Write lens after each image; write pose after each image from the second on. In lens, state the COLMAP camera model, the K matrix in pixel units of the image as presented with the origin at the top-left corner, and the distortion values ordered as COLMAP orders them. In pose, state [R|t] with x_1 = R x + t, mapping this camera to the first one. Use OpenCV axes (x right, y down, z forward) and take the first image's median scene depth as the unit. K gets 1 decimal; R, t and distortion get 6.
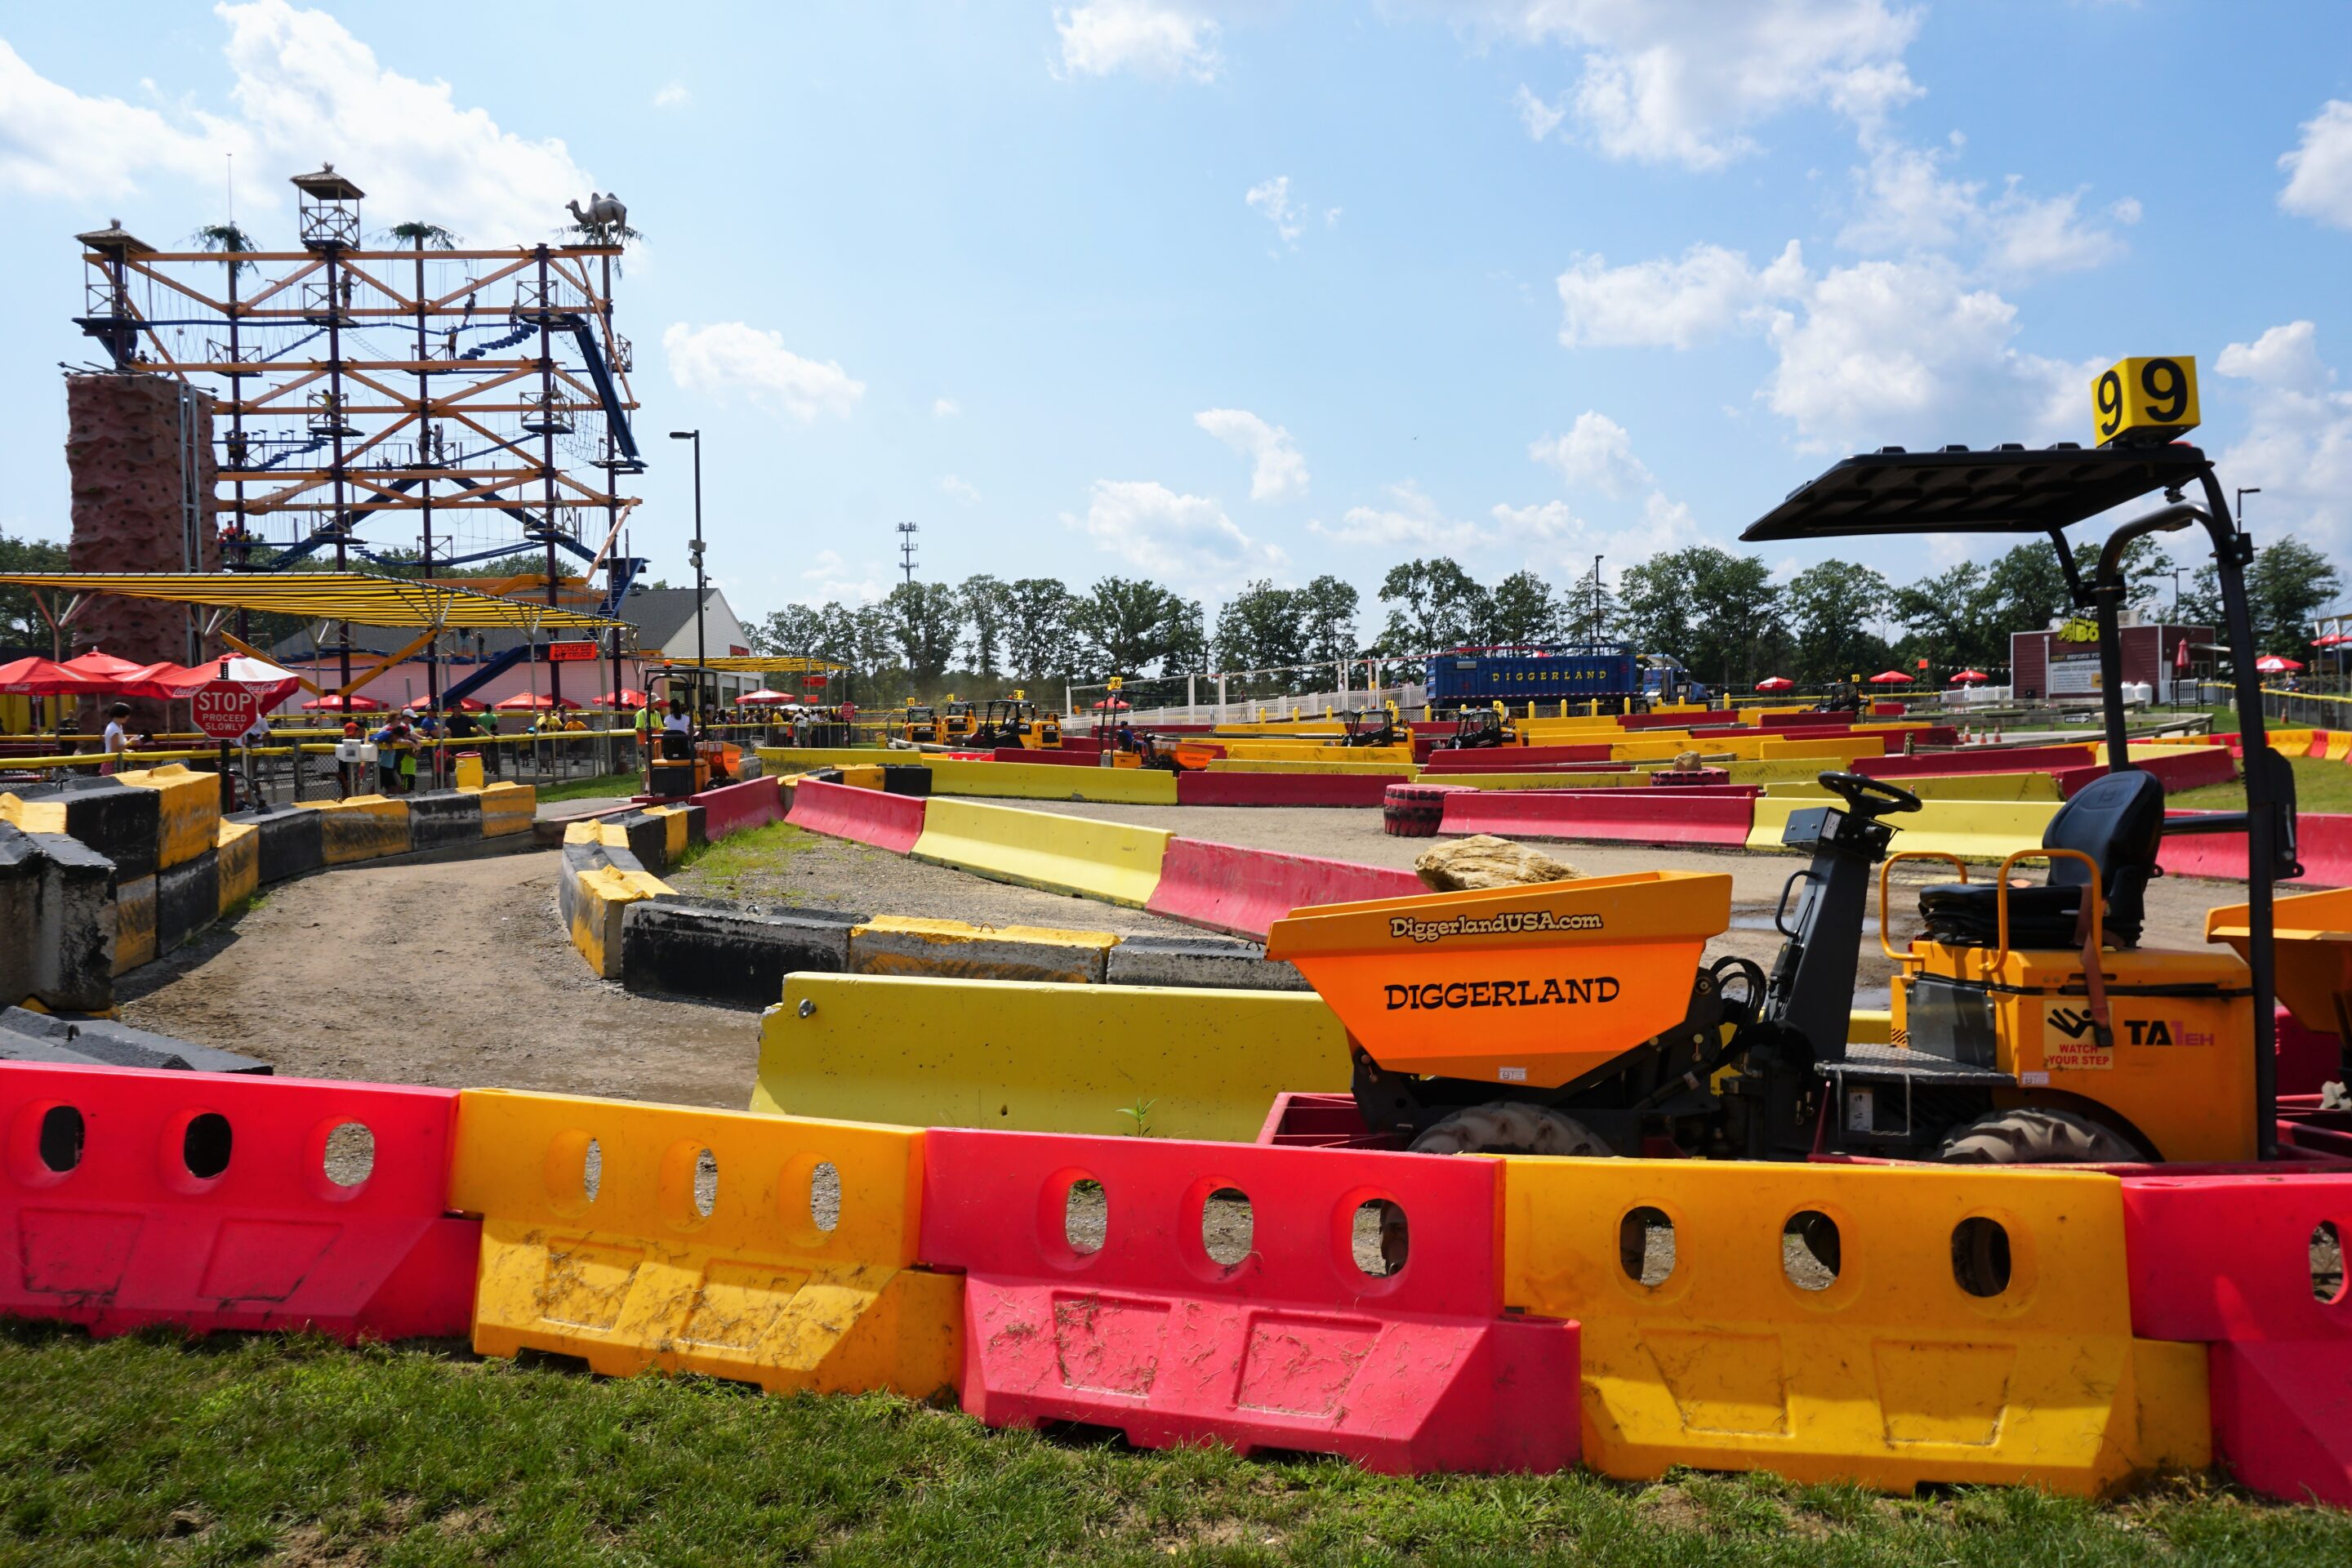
lens RADIAL K [[1611.1, 0, 1176.0], [0, 1611.1, 784.0], [0, 0, 1]] dist [0.001369, 0.000931]
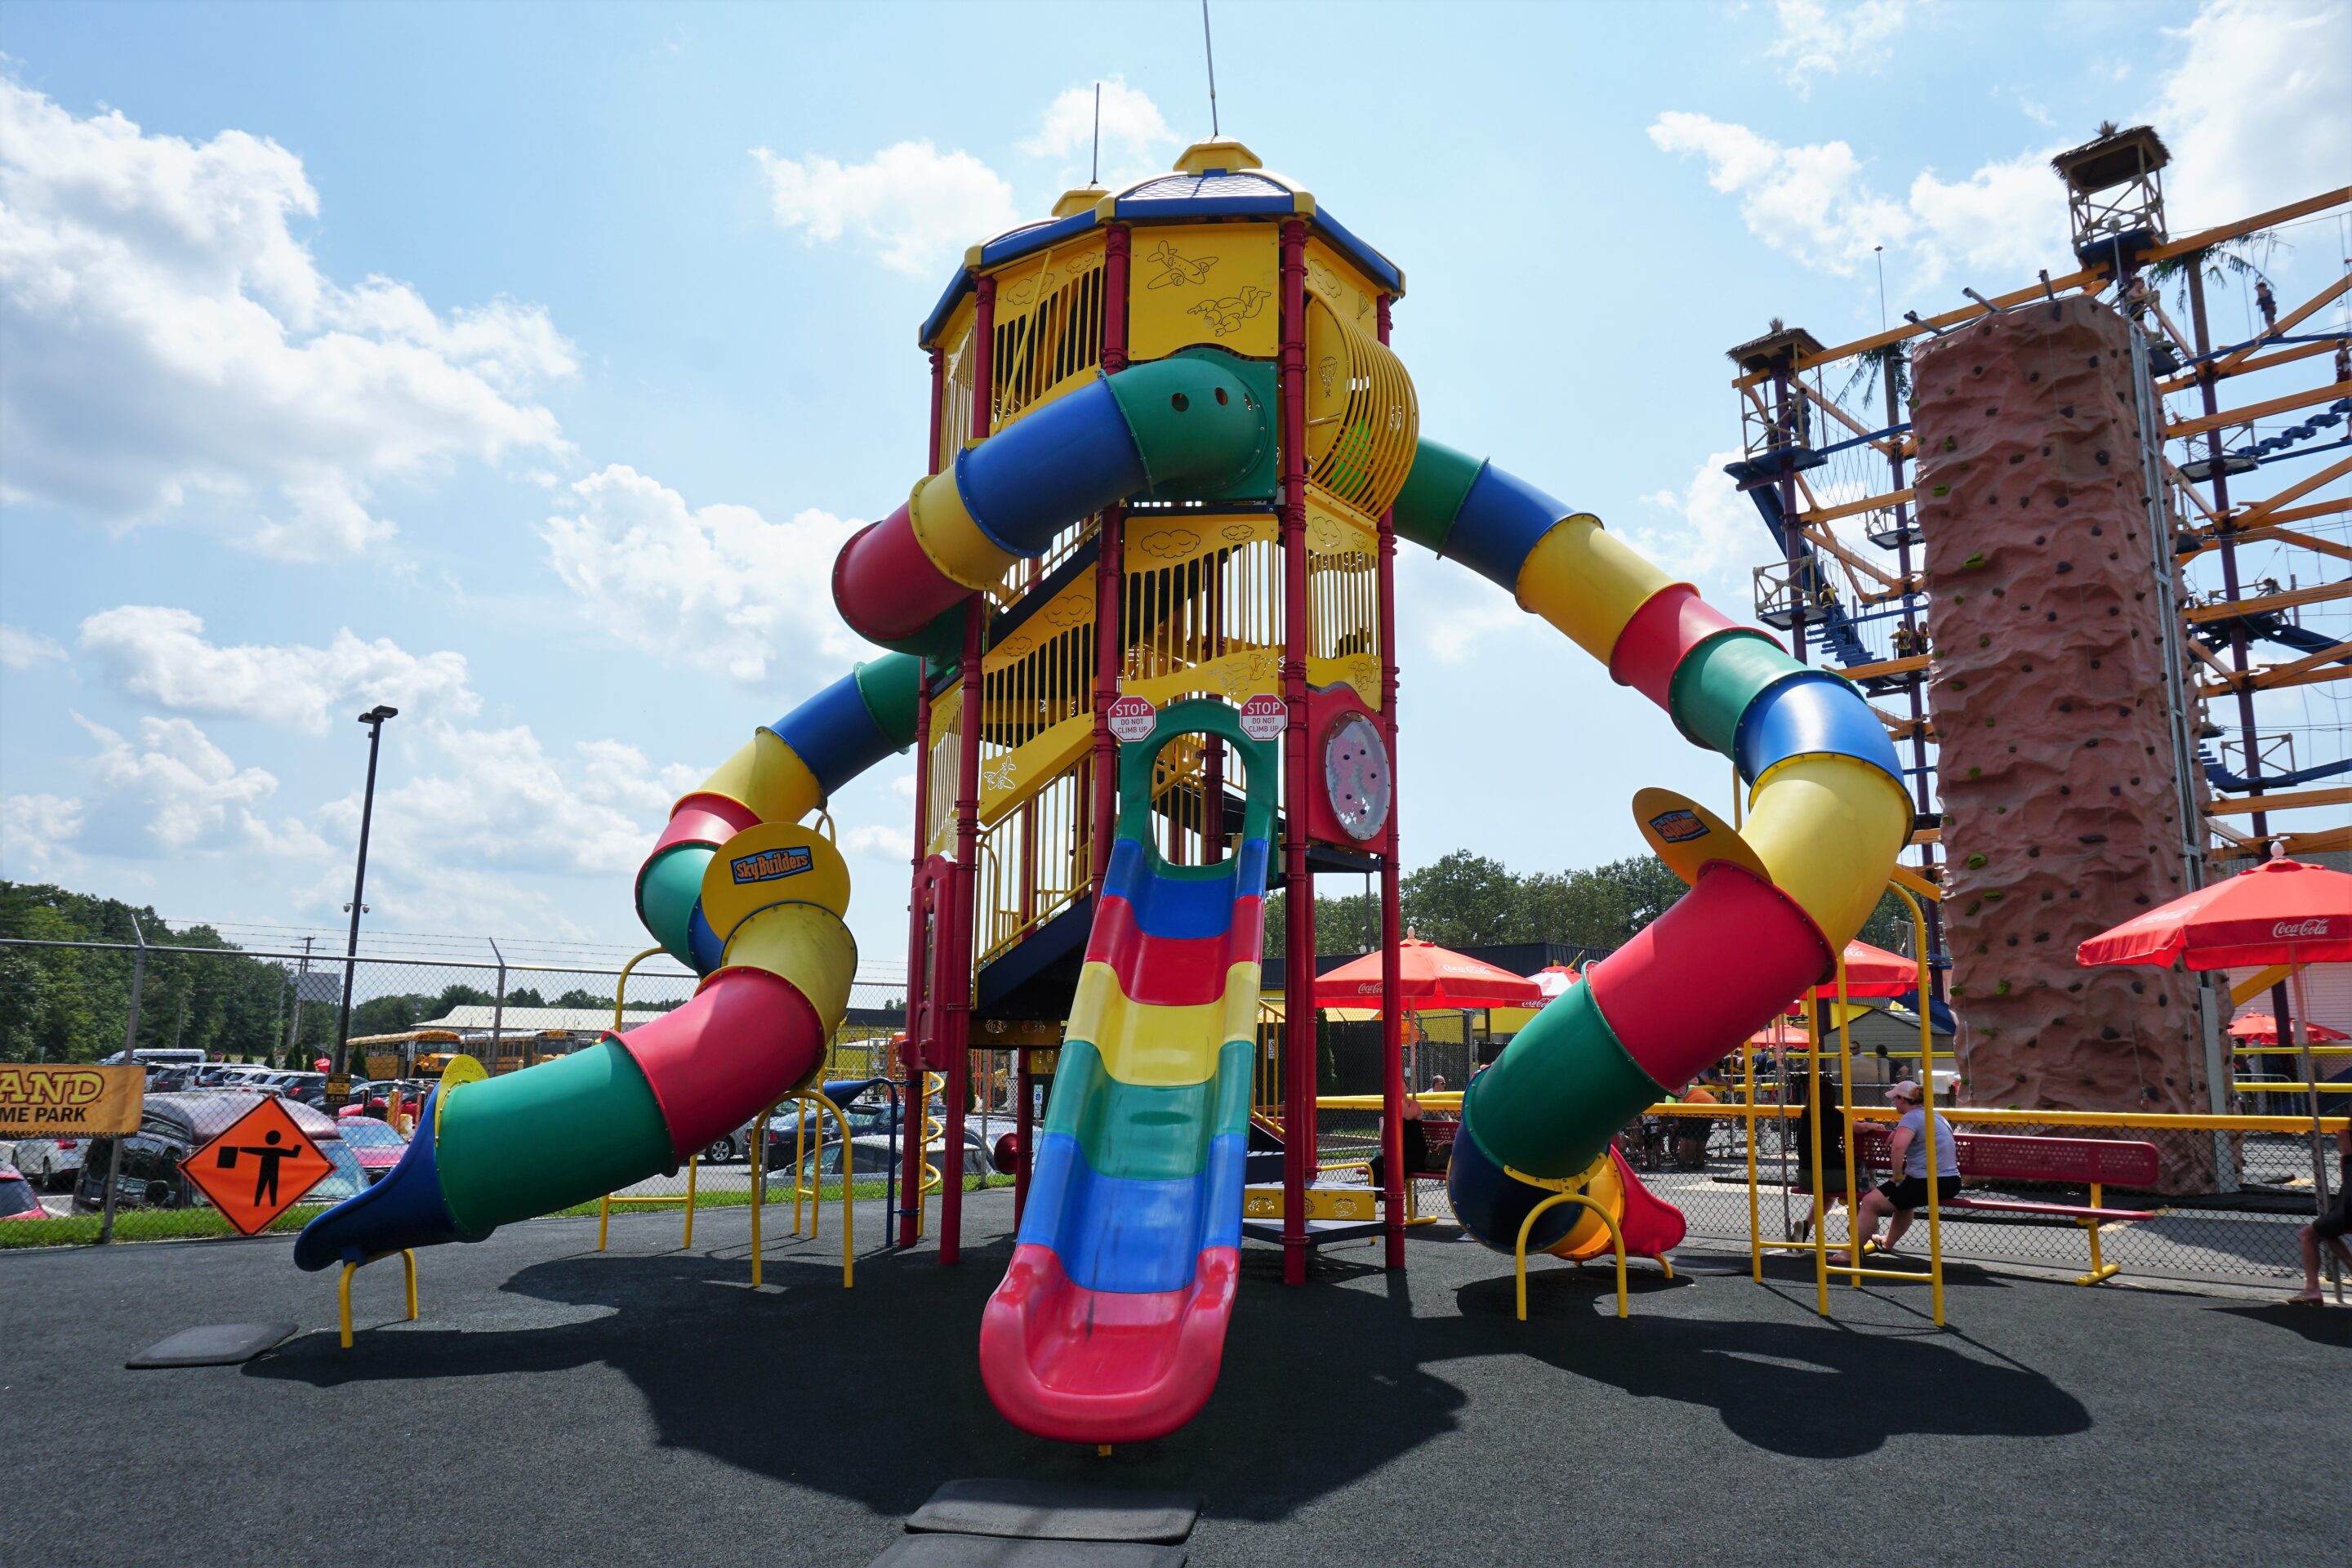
lens RADIAL K [[1611.1, 0, 1176.0], [0, 1611.1, 784.0], [0, 0, 1]] dist [0.001369, 0.000931]
pose [[0.691326, -0.109451, -0.714205, -0.368351], [-0.037293, 0.981738, -0.186548, -0.017311], [0.721580, 0.155600, 0.674619, 0.385089]]
